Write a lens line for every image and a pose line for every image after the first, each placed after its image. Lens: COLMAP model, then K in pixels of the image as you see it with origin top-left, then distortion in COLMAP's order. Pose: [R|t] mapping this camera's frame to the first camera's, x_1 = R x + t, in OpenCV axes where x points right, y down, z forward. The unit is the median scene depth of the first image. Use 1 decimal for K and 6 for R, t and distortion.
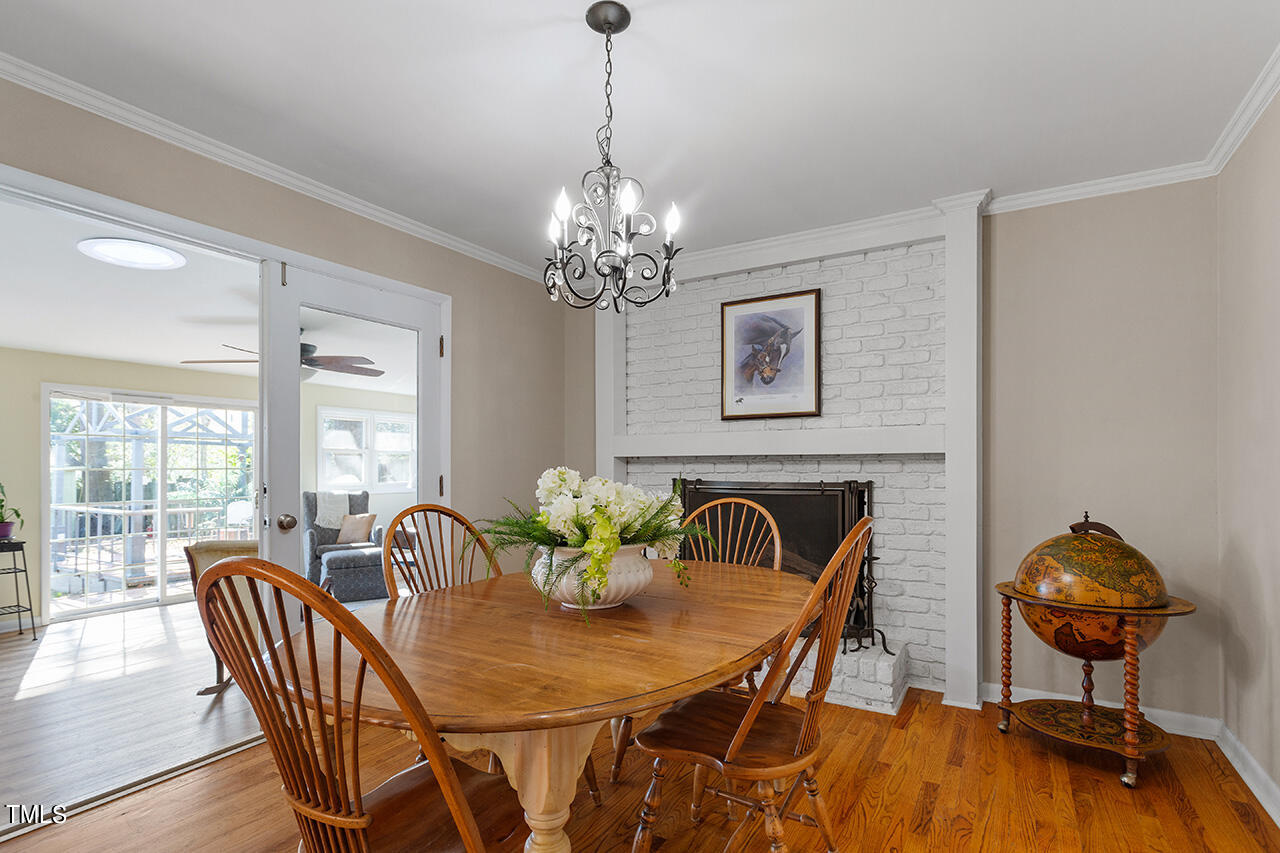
lens RADIAL K [[621.9, 0, 637.8], [0, 621.9, 470.0], [0, 0, 1]] dist [-0.000297, 0.001119]
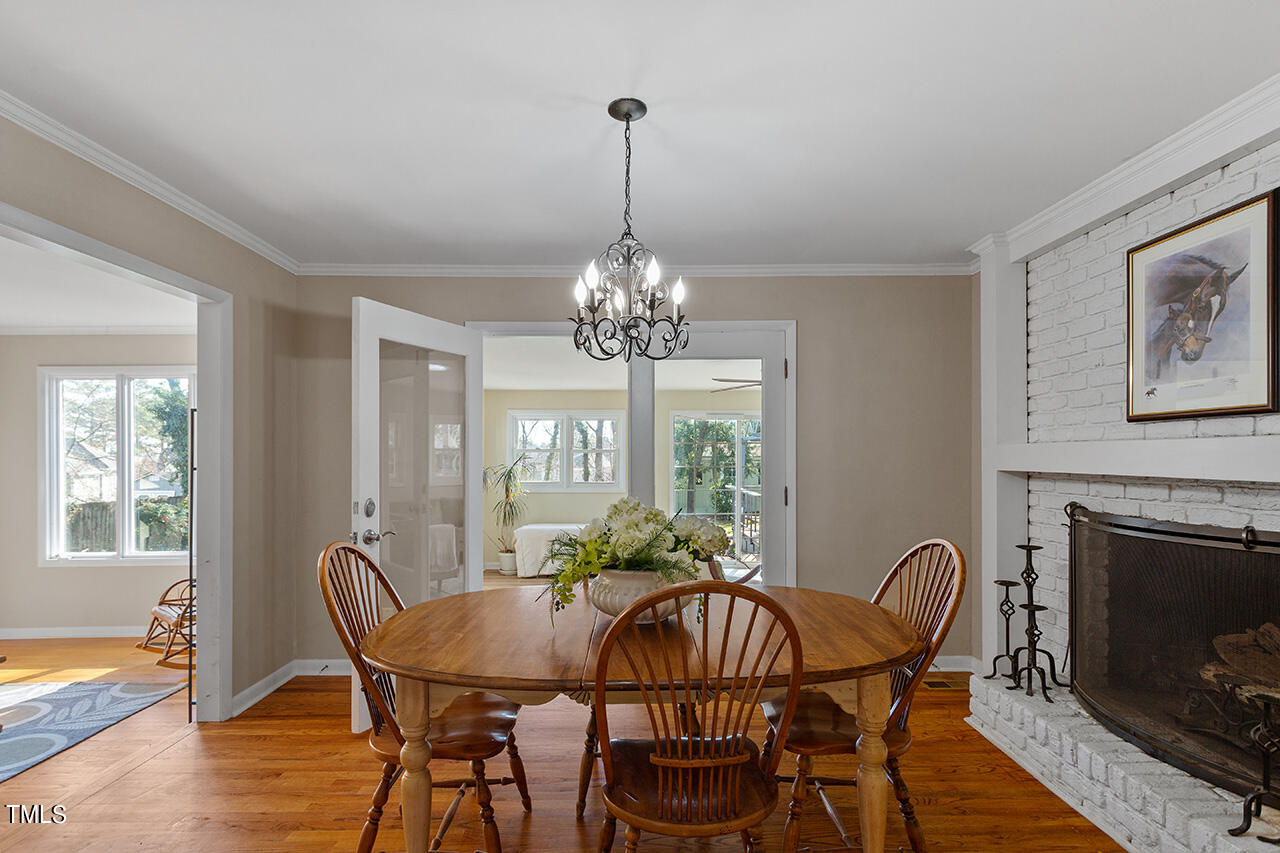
lens RADIAL K [[621.9, 0, 638.2], [0, 621.9, 452.7], [0, 0, 1]] dist [-0.000297, 0.001119]
pose [[0.521864, 0.001481, -0.853027, 0.443843], [-0.012516, 0.999904, -0.005922, -0.036422], [0.852937, 0.013767, 0.521833, 0.193295]]
